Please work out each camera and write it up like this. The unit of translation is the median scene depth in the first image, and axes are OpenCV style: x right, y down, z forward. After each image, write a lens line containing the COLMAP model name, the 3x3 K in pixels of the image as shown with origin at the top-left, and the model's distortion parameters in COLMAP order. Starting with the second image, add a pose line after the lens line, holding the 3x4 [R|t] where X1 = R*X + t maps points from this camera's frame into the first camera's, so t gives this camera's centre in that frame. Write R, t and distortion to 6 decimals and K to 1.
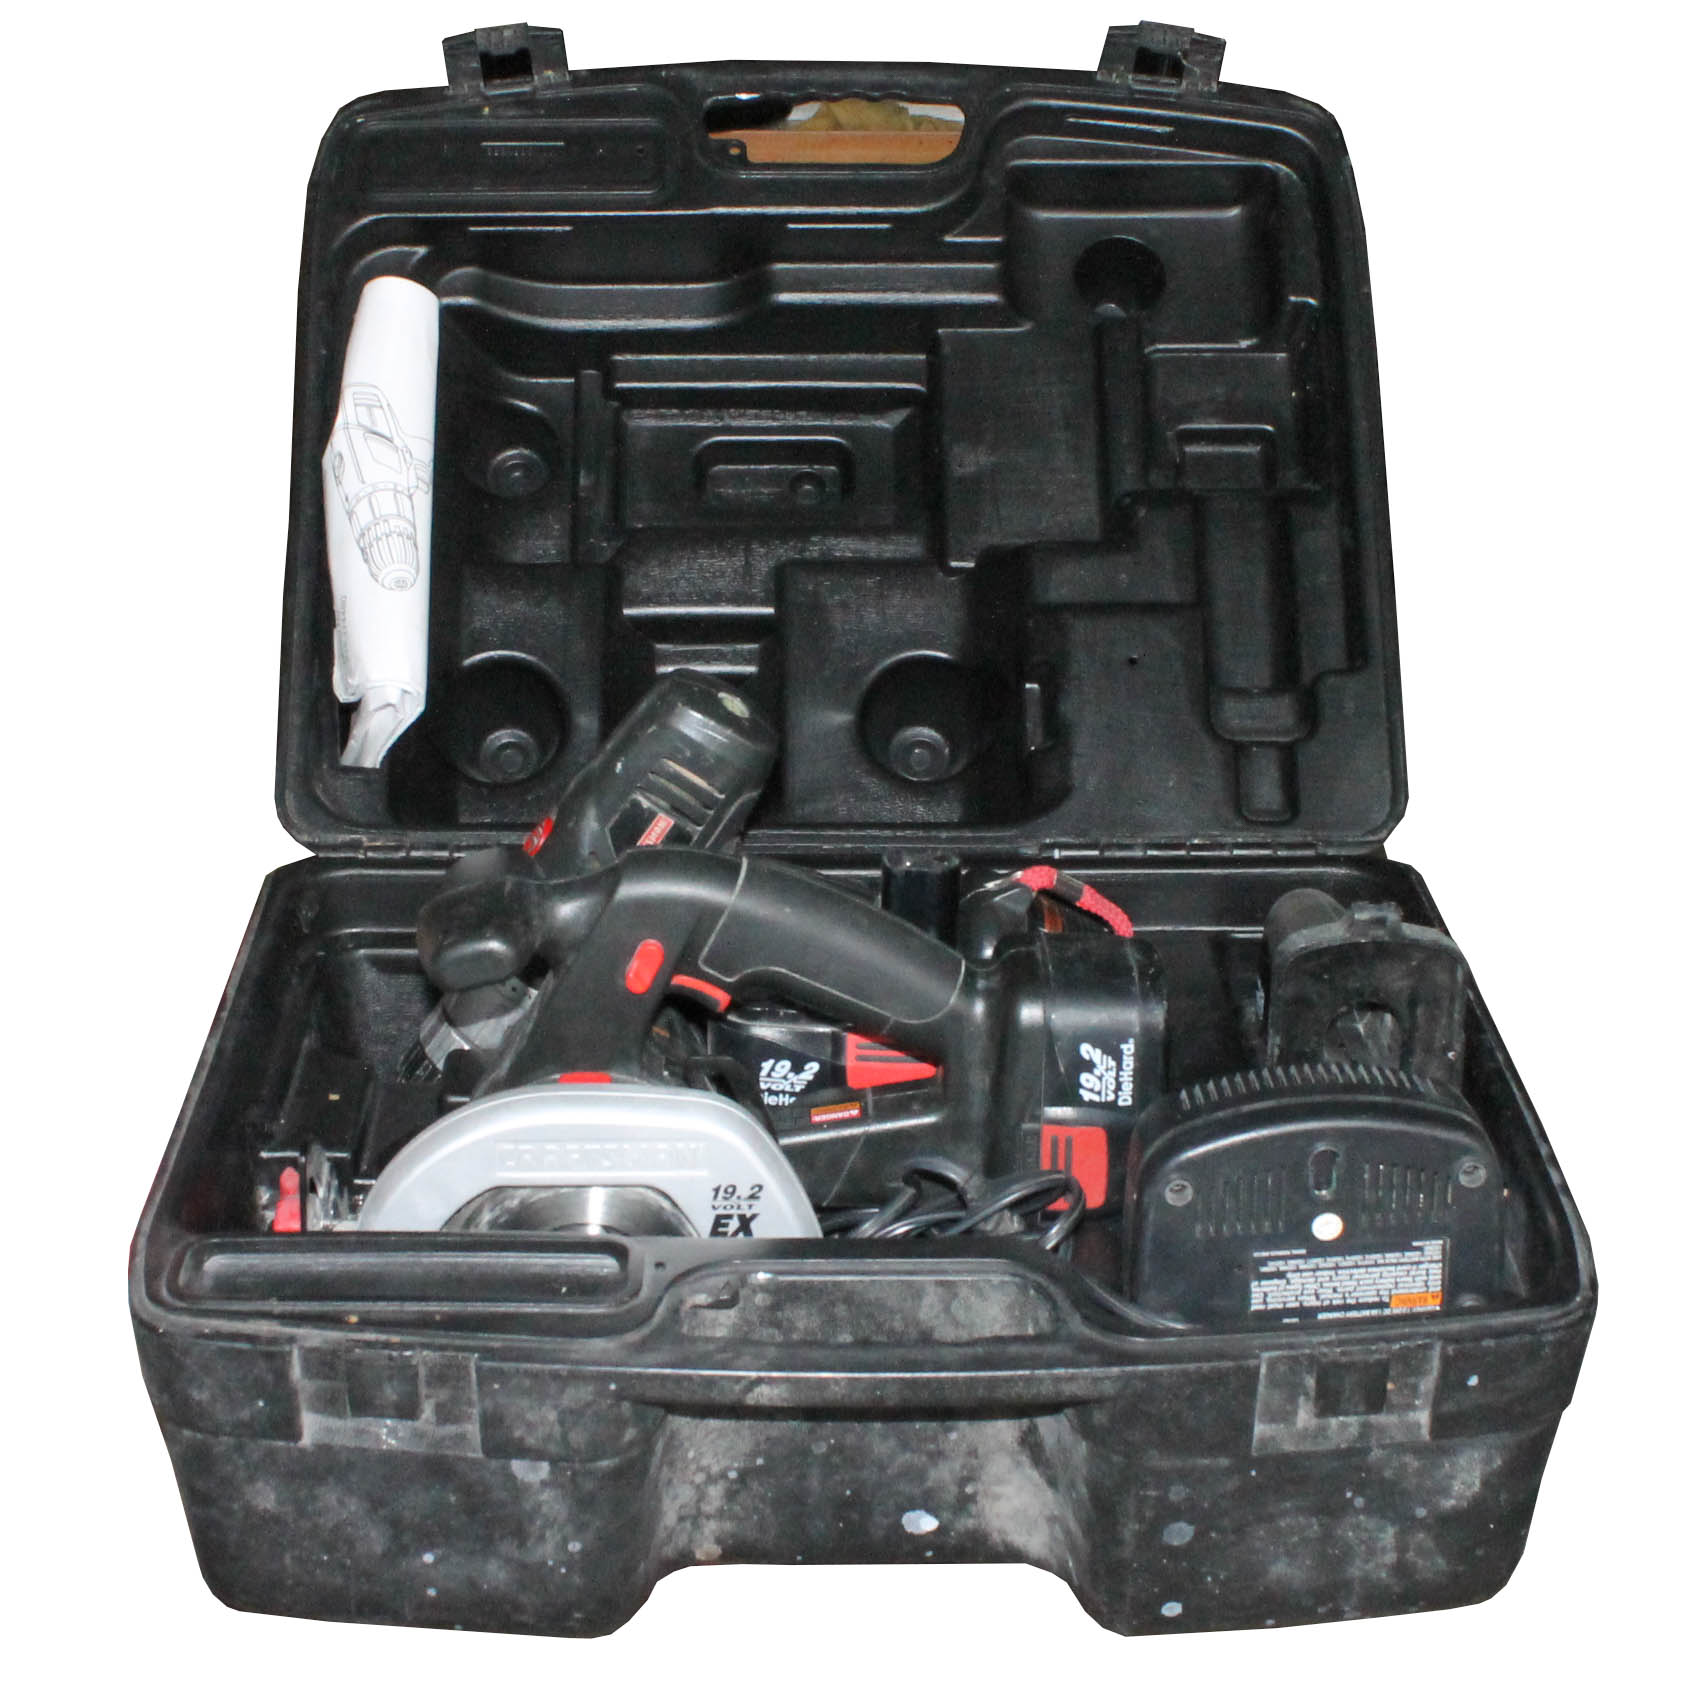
lens RADIAL K [[2582.6, 0, 817.7], [0, 2582.6, 847.7], [0, 0, 1]] dist [-0.018754, -0.048895]
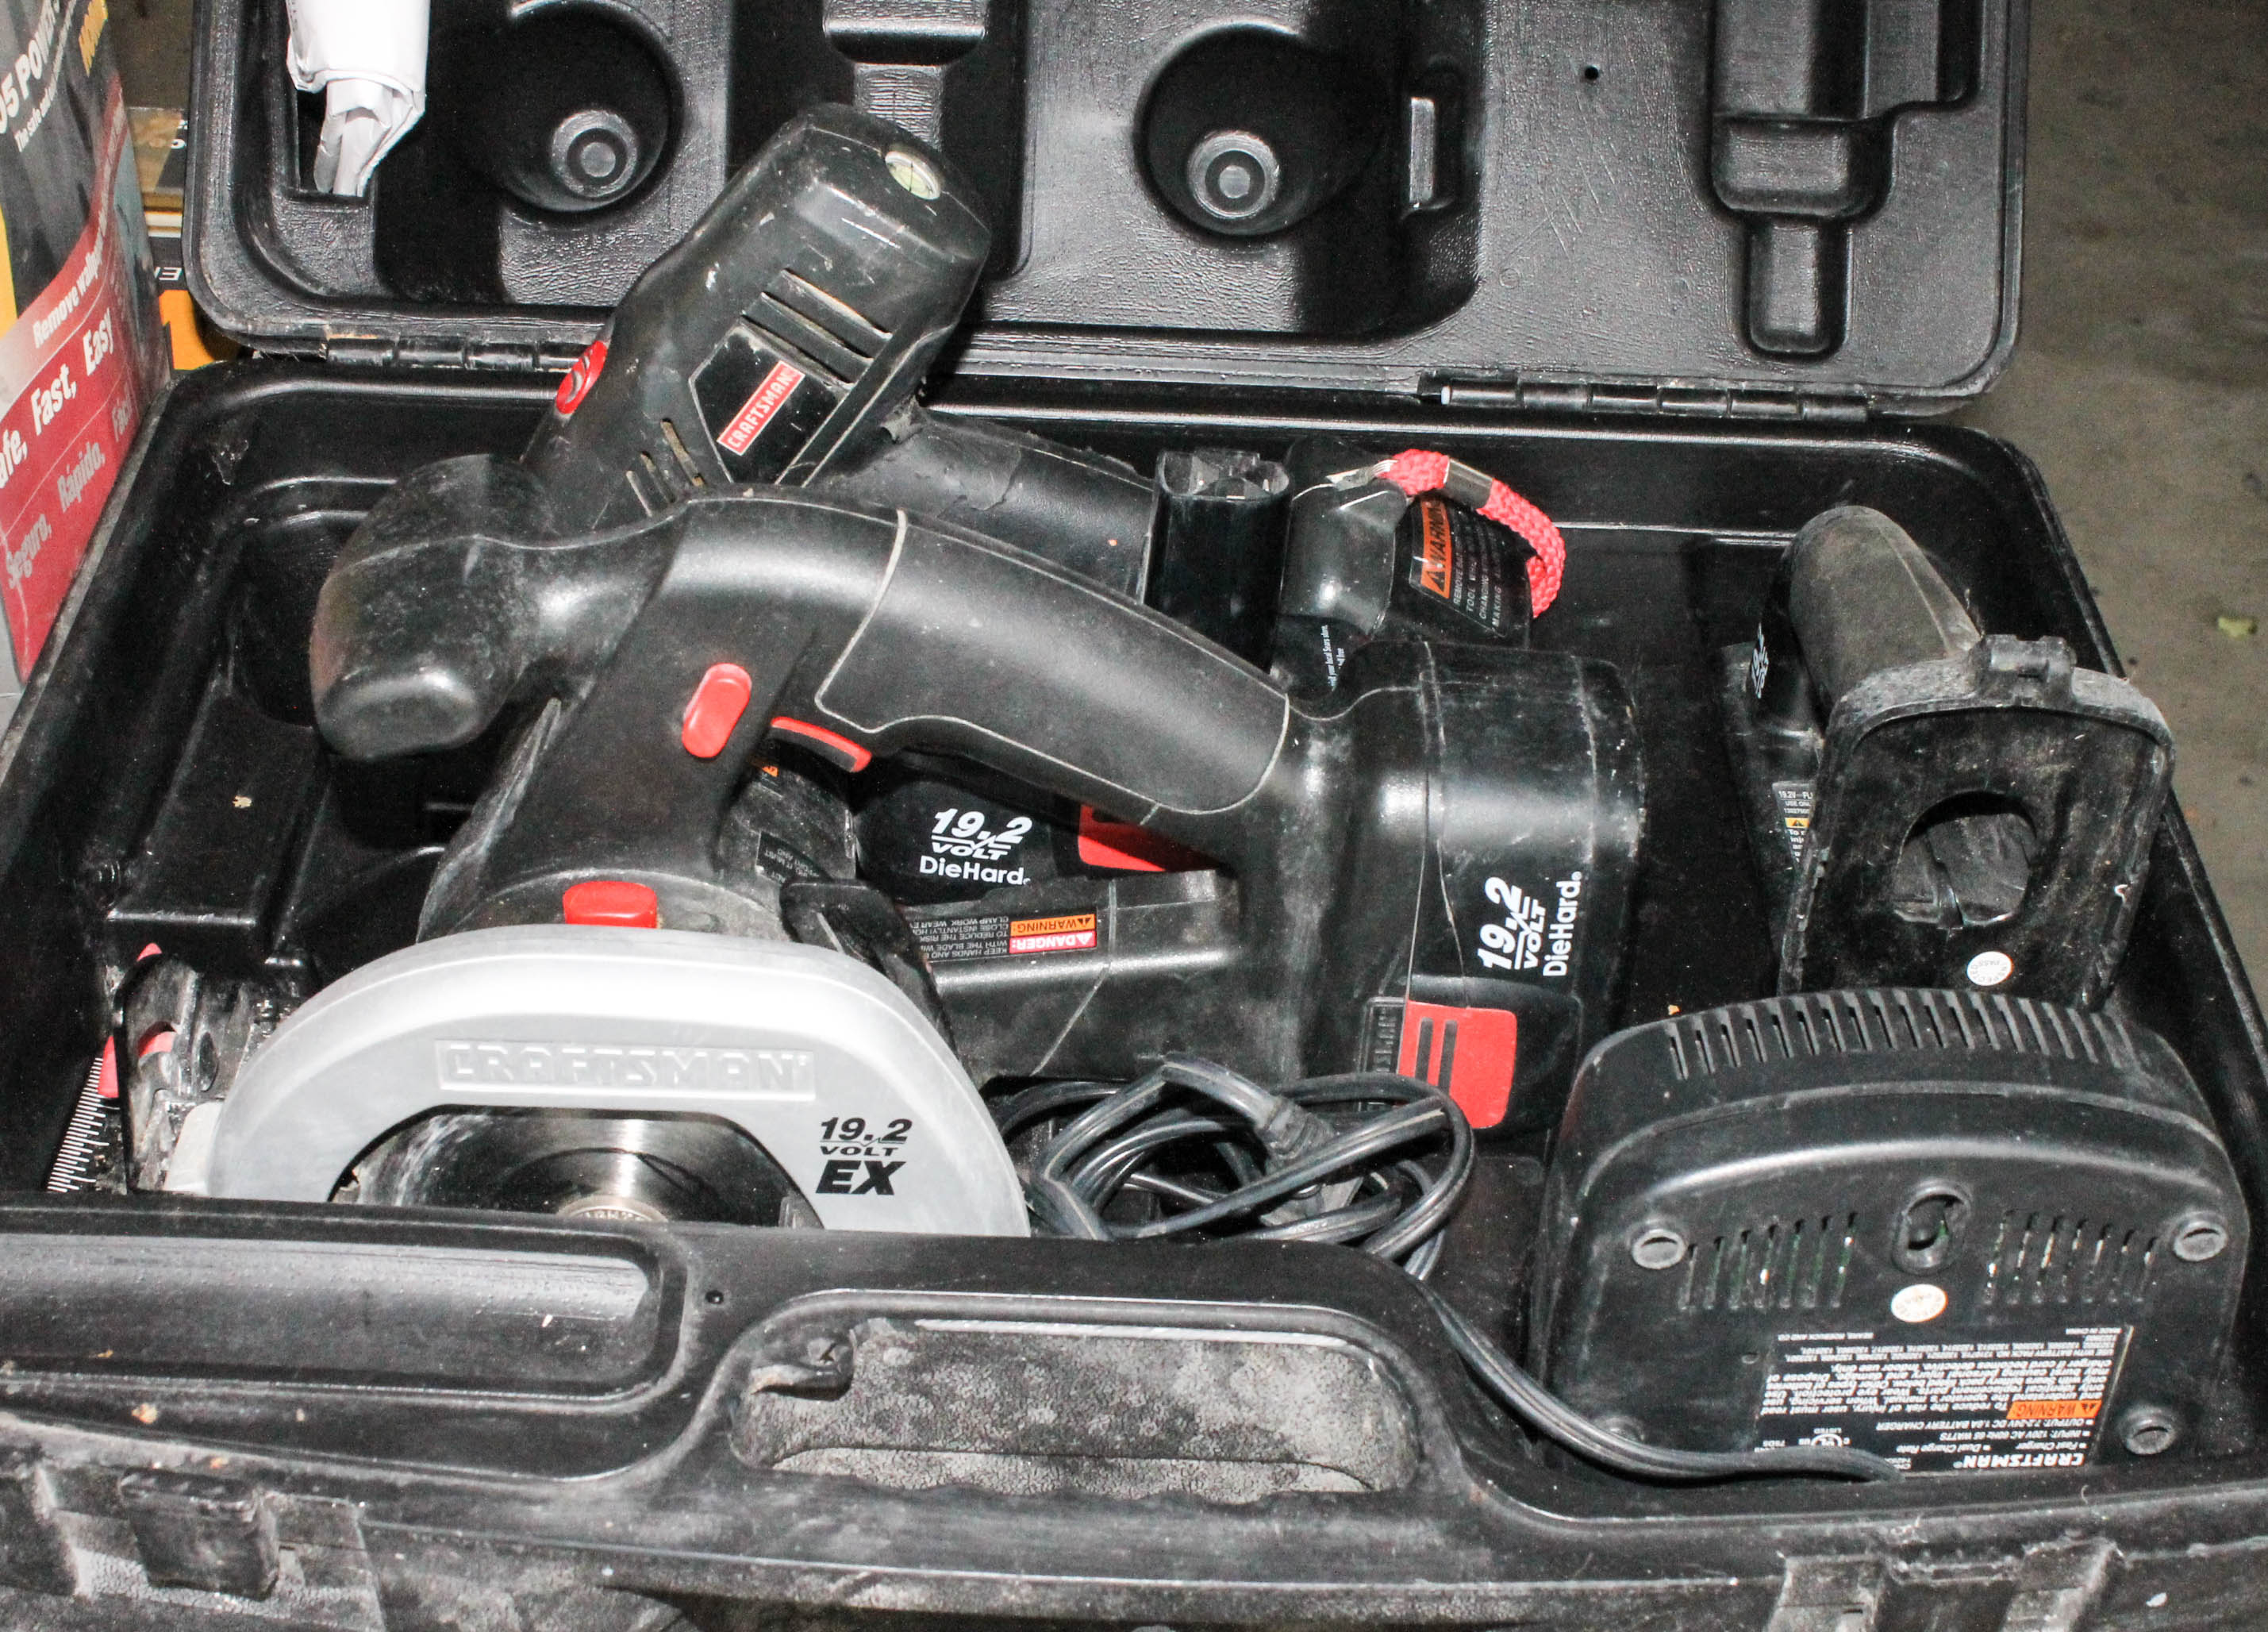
lens RADIAL K [[2928.9, 0, 1051.5], [0, 2928.9, 821.6], [0, 0, 1]] dist [-0.049931, 0.063928]
pose [[0.998987, 0.043880, -0.009935, 0.012634], [-0.039907, 0.966197, 0.254696, -0.094795], [0.020775, -0.254042, 0.966970, 0.382334]]
